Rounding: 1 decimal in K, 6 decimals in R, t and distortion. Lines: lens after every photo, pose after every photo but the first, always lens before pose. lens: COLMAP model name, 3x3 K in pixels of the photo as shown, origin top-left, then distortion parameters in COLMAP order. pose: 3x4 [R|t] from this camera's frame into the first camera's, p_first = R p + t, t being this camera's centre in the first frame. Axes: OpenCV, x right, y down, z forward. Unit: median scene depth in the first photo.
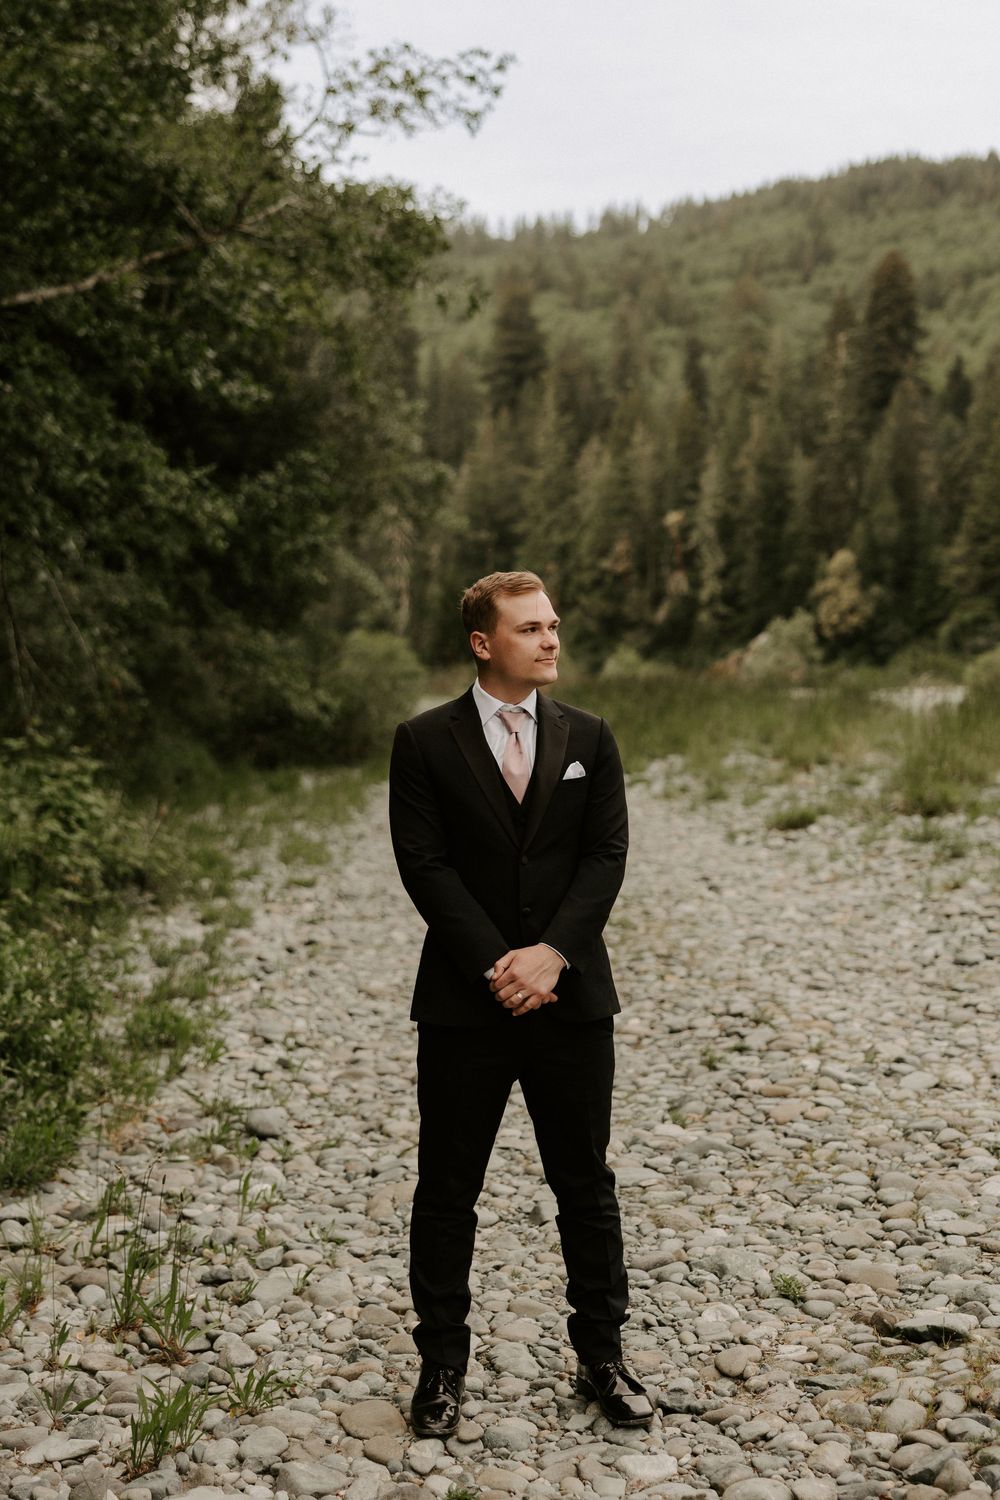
lens RADIAL K [[1953.9, 0, 503.0], [0, 1953.9, 738.4], [0, 0, 1]] dist [-0.024594, 0.000000]
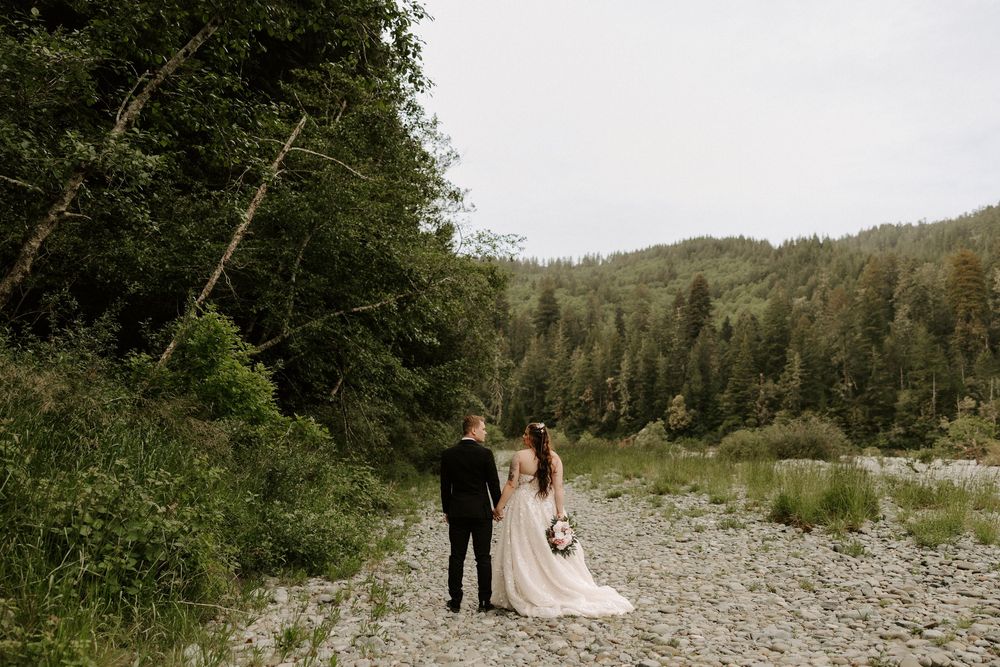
lens RADIAL K [[824.0, 0, 502.8], [0, 824.0, 339.4], [0, 0, 1]] dist [0.033403, -0.004677]
pose [[0.998273, 0.019752, -0.055333, 0.021008], [-0.028099, 0.987608, -0.154407, 0.003530], [0.051598, 0.155695, 0.986457, -0.098342]]
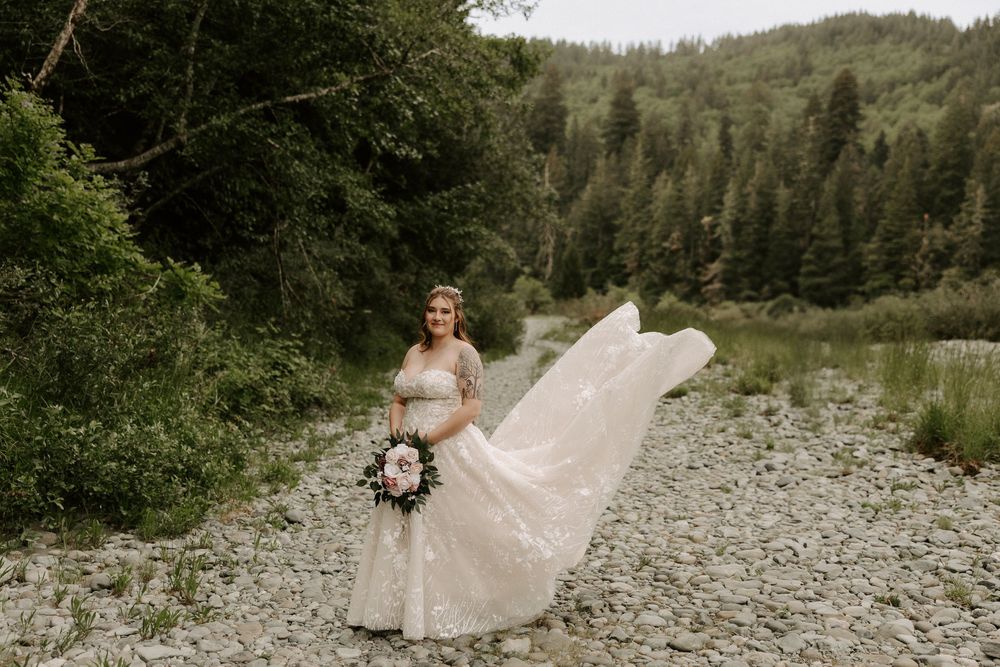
lens RADIAL K [[1126.9, 0, 500.4], [0, 1126.9, 329.0], [0, 0, 1]] dist [0.012475, 0.000000]
pose [[0.992889, 0.051911, -0.107125, 0.040580], [-0.052764, 0.998594, -0.005134, -0.001968], [0.106708, 0.010750, 0.994232, -0.035854]]
